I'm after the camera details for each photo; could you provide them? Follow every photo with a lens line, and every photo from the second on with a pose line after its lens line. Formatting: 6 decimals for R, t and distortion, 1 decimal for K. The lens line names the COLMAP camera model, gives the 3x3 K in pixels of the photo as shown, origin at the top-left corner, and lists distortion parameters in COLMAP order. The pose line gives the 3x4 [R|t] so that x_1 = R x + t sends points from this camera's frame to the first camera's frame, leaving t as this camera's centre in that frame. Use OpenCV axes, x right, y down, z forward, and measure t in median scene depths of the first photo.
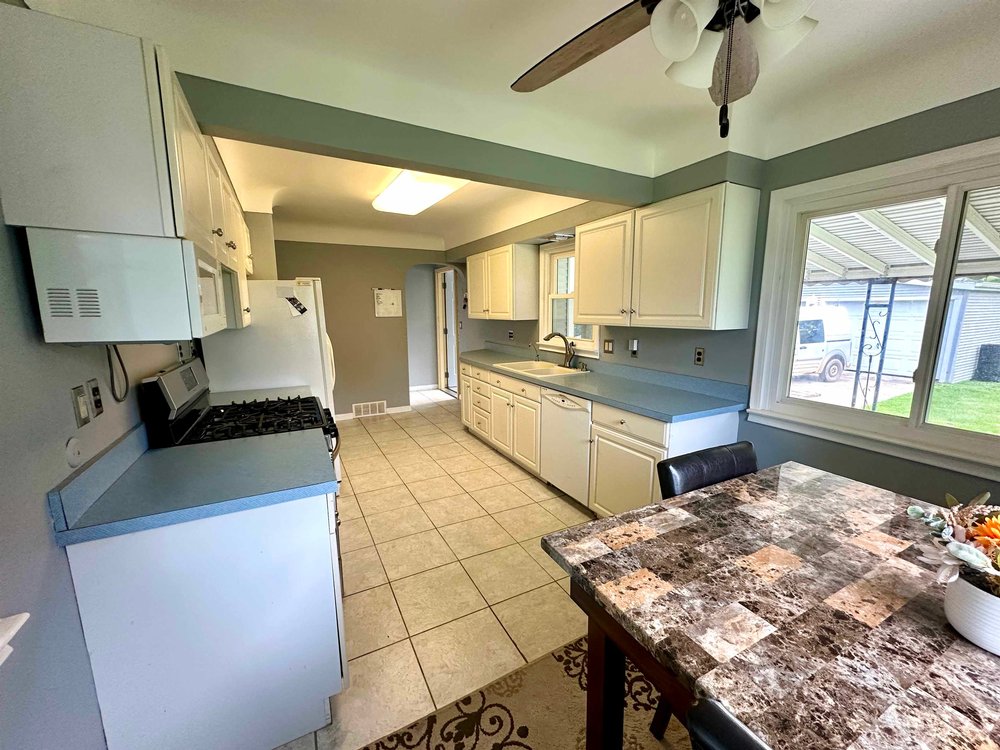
lens RADIAL K [[398.9, 0, 501.4], [0, 398.9, 374.0], [0, 0, 1]] dist [-0.004241, -0.000067]
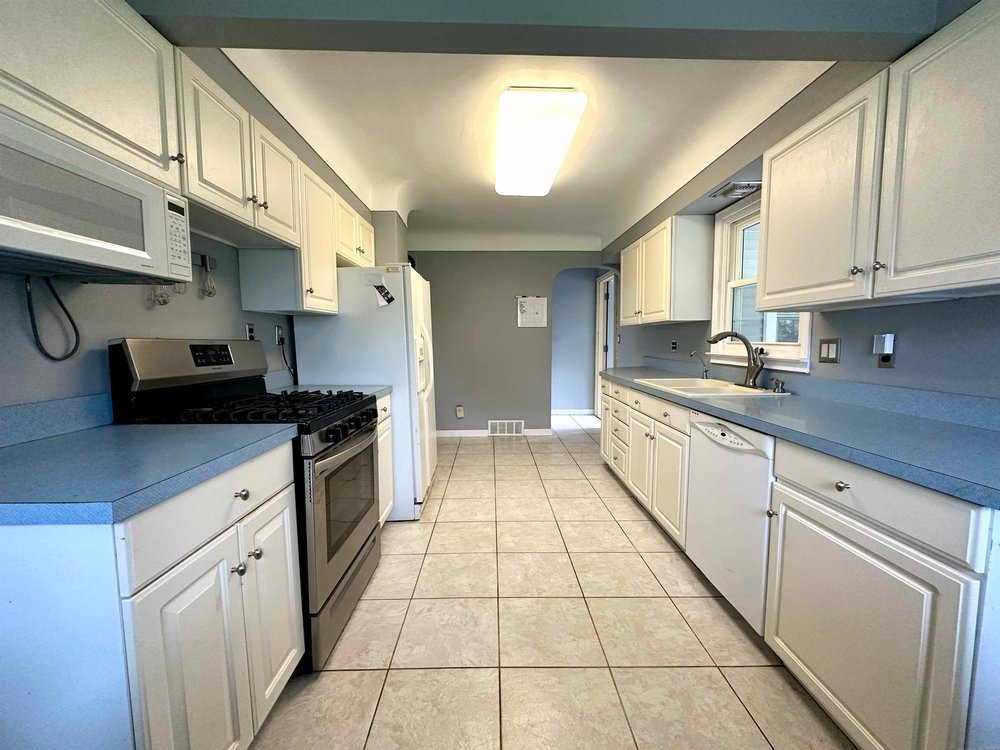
lens RADIAL K [[398.9, 0, 501.1], [0, 398.9, 374.7], [0, 0, 1]] dist [-0.004241, -0.000067]
pose [[0.890065, 0.039597, -0.454110, 0.106869], [-0.073811, 0.995592, -0.057859, 0.032153], [0.449817, 0.085016, 0.889065, 0.273802]]
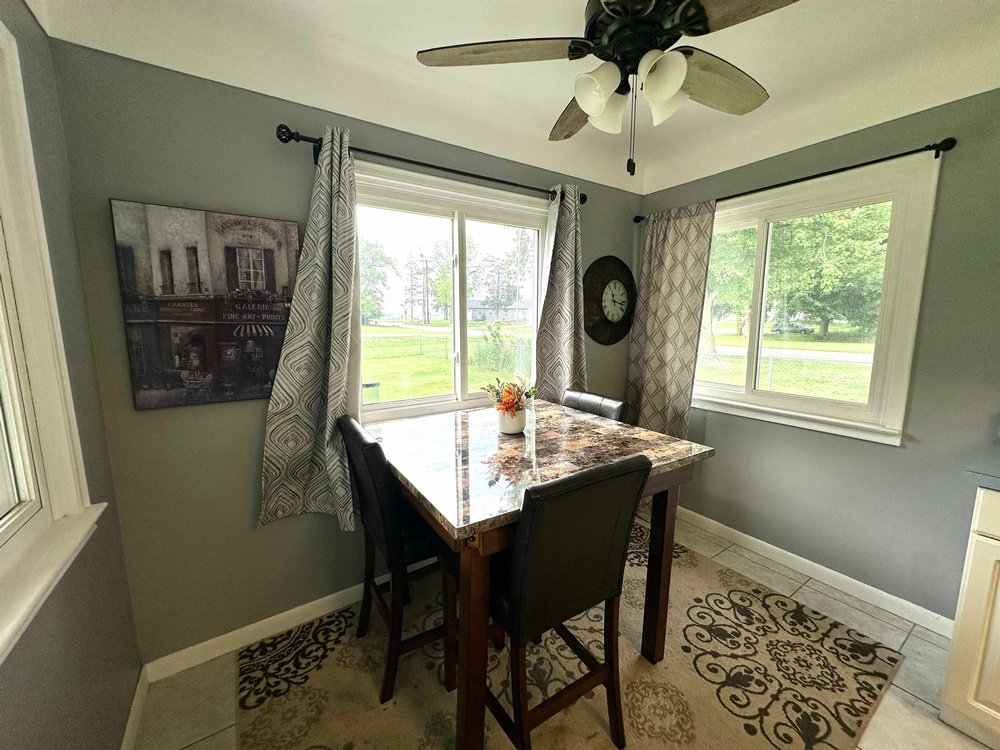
lens RADIAL K [[398.9, 0, 500.6], [0, 398.9, 372.2], [0, 0, 1]] dist [-0.004241, -0.000067]
pose [[-0.995645, 0.018854, -0.091298, 0.808528], [-0.009266, 0.954473, 0.298152, -0.246066], [0.092763, 0.297700, -0.950142, 1.754873]]
